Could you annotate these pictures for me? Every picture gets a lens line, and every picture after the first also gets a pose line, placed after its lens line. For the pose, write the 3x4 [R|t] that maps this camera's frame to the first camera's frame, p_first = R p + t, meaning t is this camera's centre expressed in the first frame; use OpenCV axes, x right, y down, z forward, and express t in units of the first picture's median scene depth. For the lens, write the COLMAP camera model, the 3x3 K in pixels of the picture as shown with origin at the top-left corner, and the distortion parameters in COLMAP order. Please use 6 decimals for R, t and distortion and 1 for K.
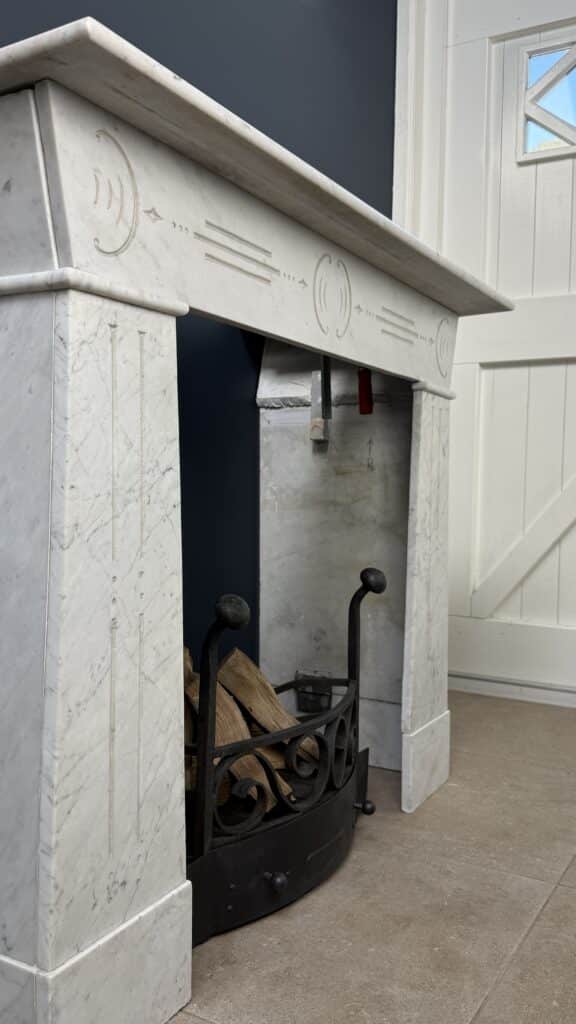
lens RADIAL K [[871.0, 0, 283.3], [0, 871.0, 515.9], [0, 0, 1]] dist [0.173722, -0.381438]
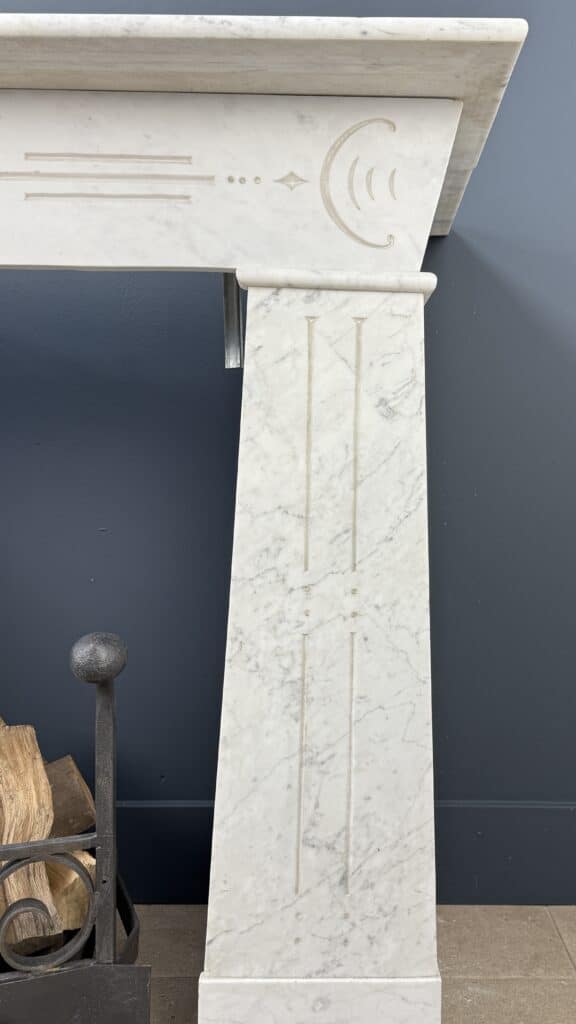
lens RADIAL K [[893.3, 0, 355.9], [0, 893.3, 507.4], [0, 0, 1]] dist [0.161947, -0.356862]
pose [[0.515694, 0.005531, -0.856755, 1.077618], [-0.028027, 0.999553, -0.010418, -0.027335], [0.856315, 0.029385, 0.515618, 1.371110]]
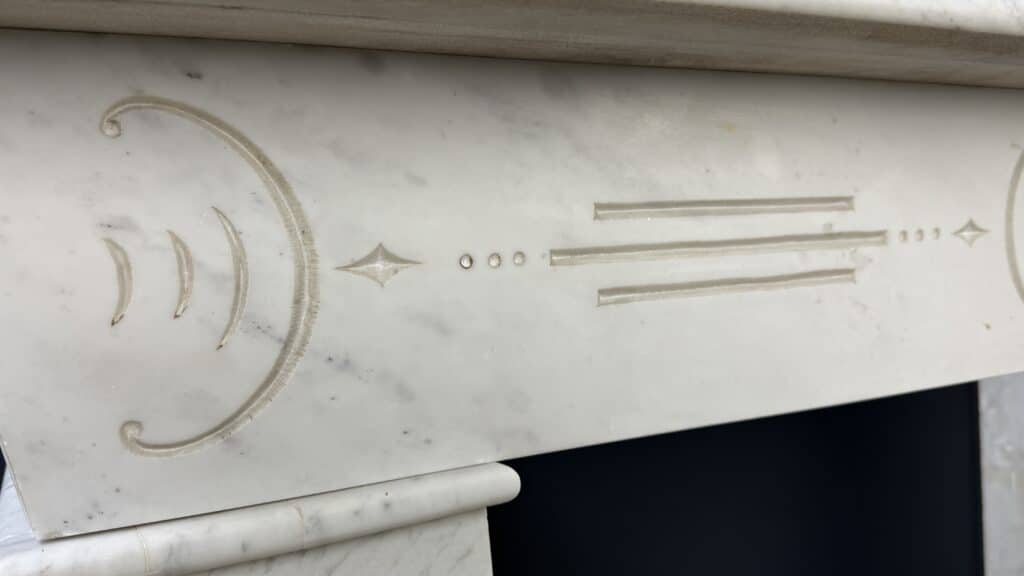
lens RADIAL K [[878.8, 0, 512.0], [0, 878.8, 288.0], [0, 0, 1]] dist [-0.001667, -0.002901]
pose [[0.828085, -0.027645, -0.559920, 0.091205], [0.043212, 0.998959, 0.014585, -0.325185], [0.558934, -0.036273, 0.828418, 0.721653]]
